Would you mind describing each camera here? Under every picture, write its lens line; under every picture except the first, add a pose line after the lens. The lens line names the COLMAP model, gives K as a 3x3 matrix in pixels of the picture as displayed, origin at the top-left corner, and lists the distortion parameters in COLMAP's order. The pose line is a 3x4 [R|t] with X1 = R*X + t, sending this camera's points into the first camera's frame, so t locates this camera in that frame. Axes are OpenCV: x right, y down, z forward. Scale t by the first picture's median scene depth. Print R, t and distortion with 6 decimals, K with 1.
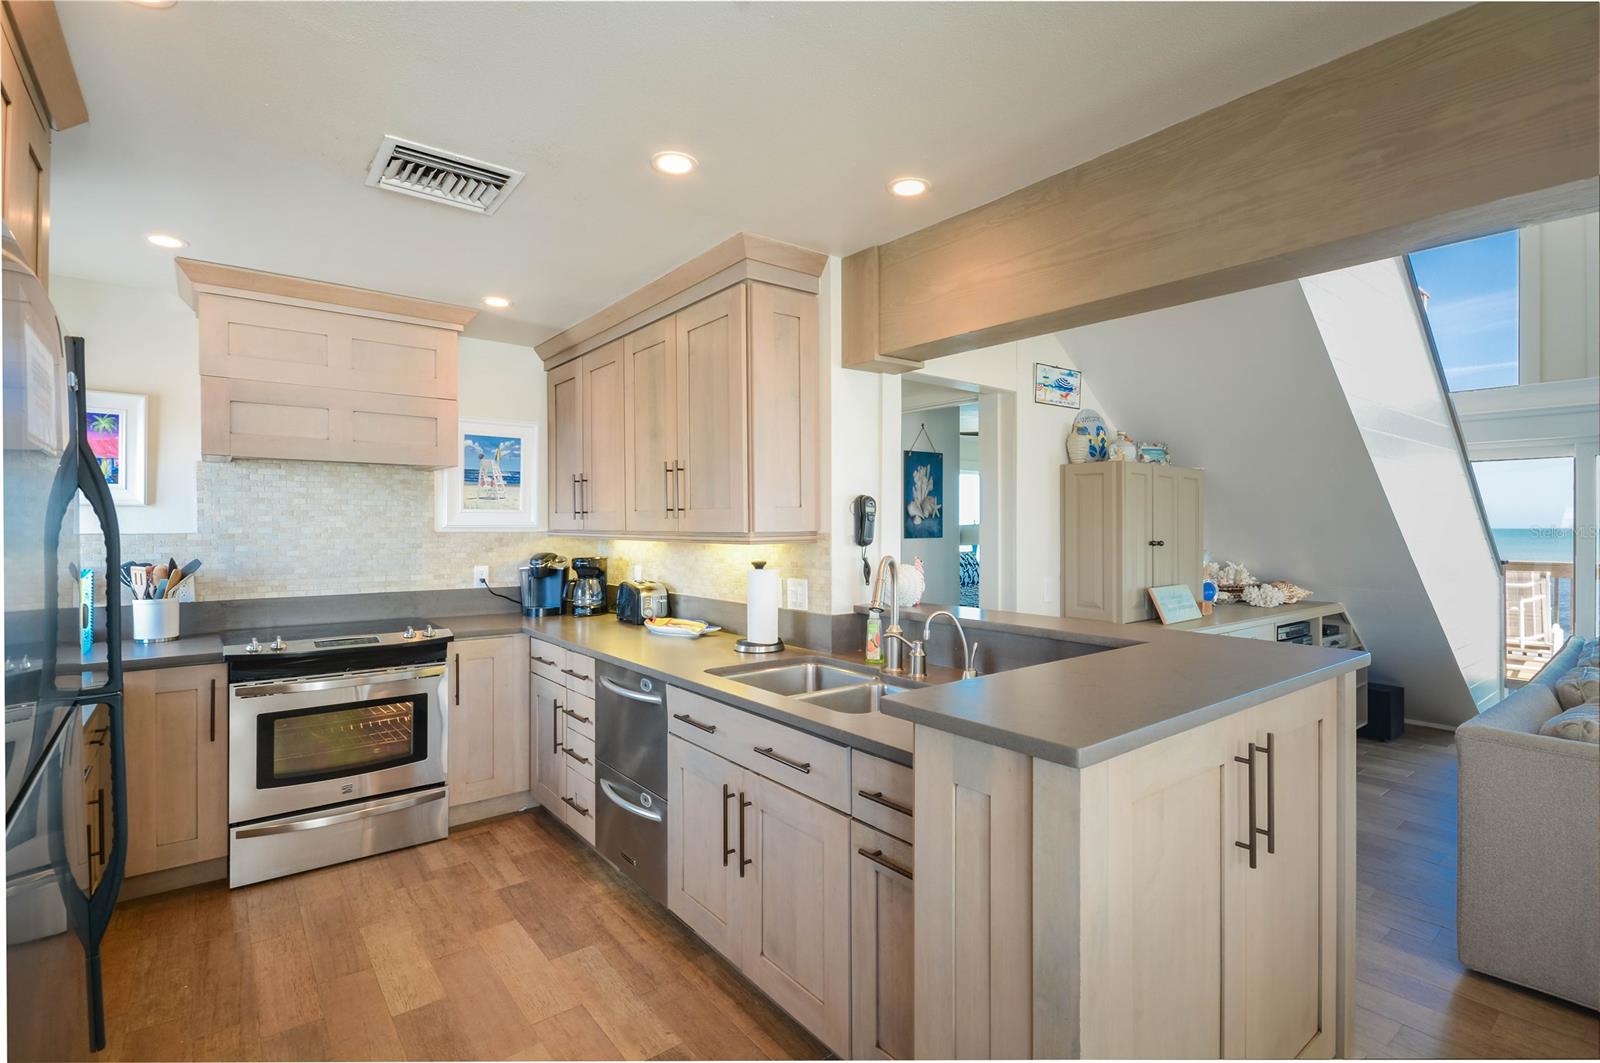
lens RADIAL K [[760.2, 0, 828.1], [0, 760.2, 528.9], [0, 0, 1]] dist [0.001181, -0.000641]
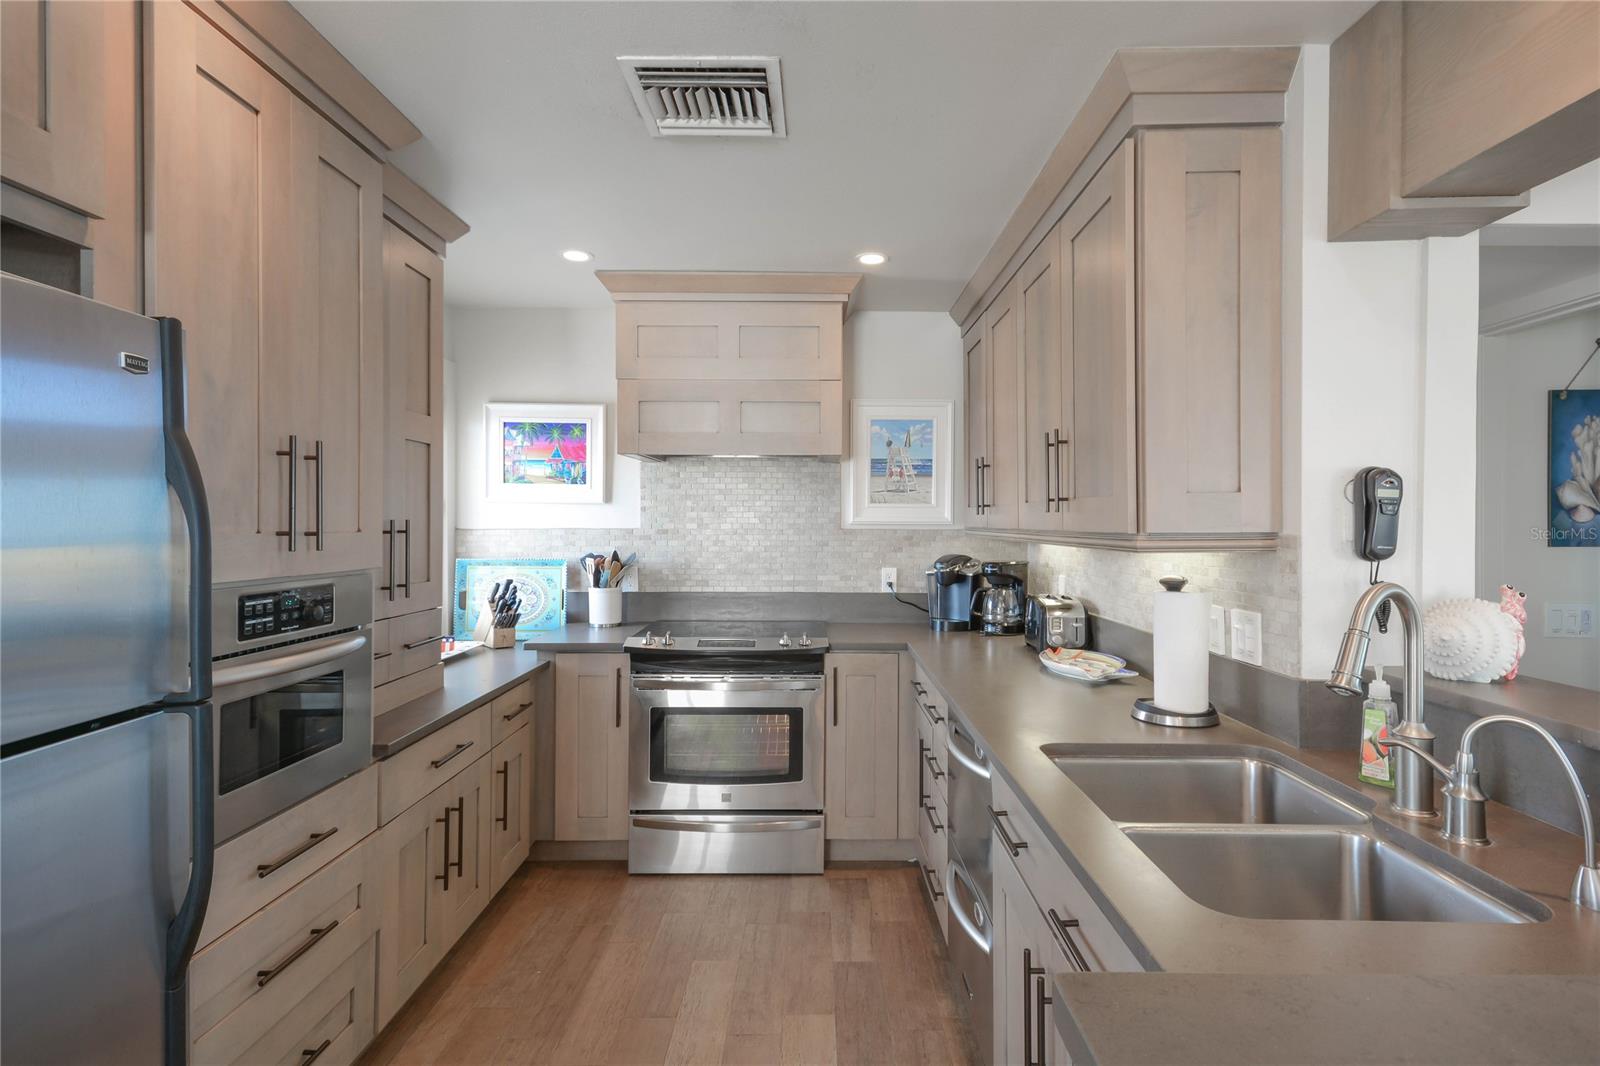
lens RADIAL K [[823.7, 0, 807.2], [0, 823.7, 522.3], [0, 0, 1]] dist [0.017101, 0.001068]
pose [[0.773870, 0.002226, -0.633340, 0.095797], [-0.005400, 0.999981, -0.003083, -0.000739], [0.633321, 0.005806, 0.773867, 0.247319]]
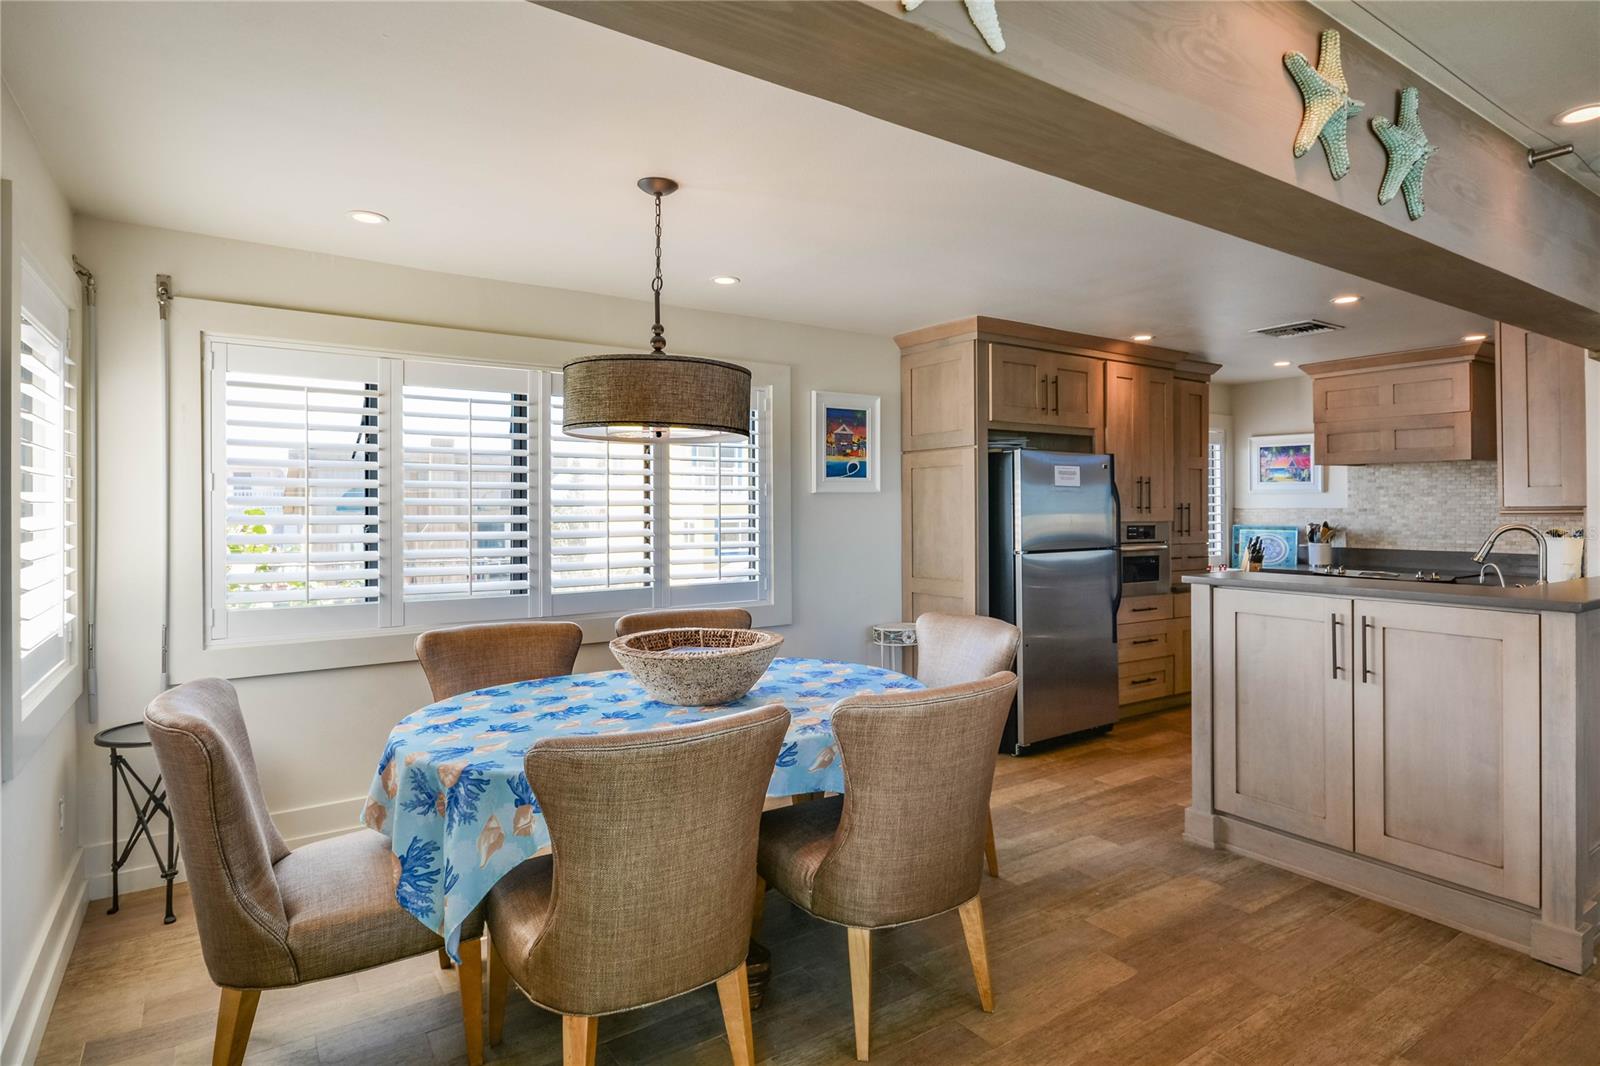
lens RADIAL K [[835.6, 0, 800.4], [0, 835.6, 502.3], [0, 0, 1]] dist [0.000037, -0.000029]
pose [[-0.089680, -0.005344, -0.995956, 1.189161], [-0.001882, 0.999985, -0.005196, 0.004984], [0.995969, 0.001408, -0.089689, -0.069244]]
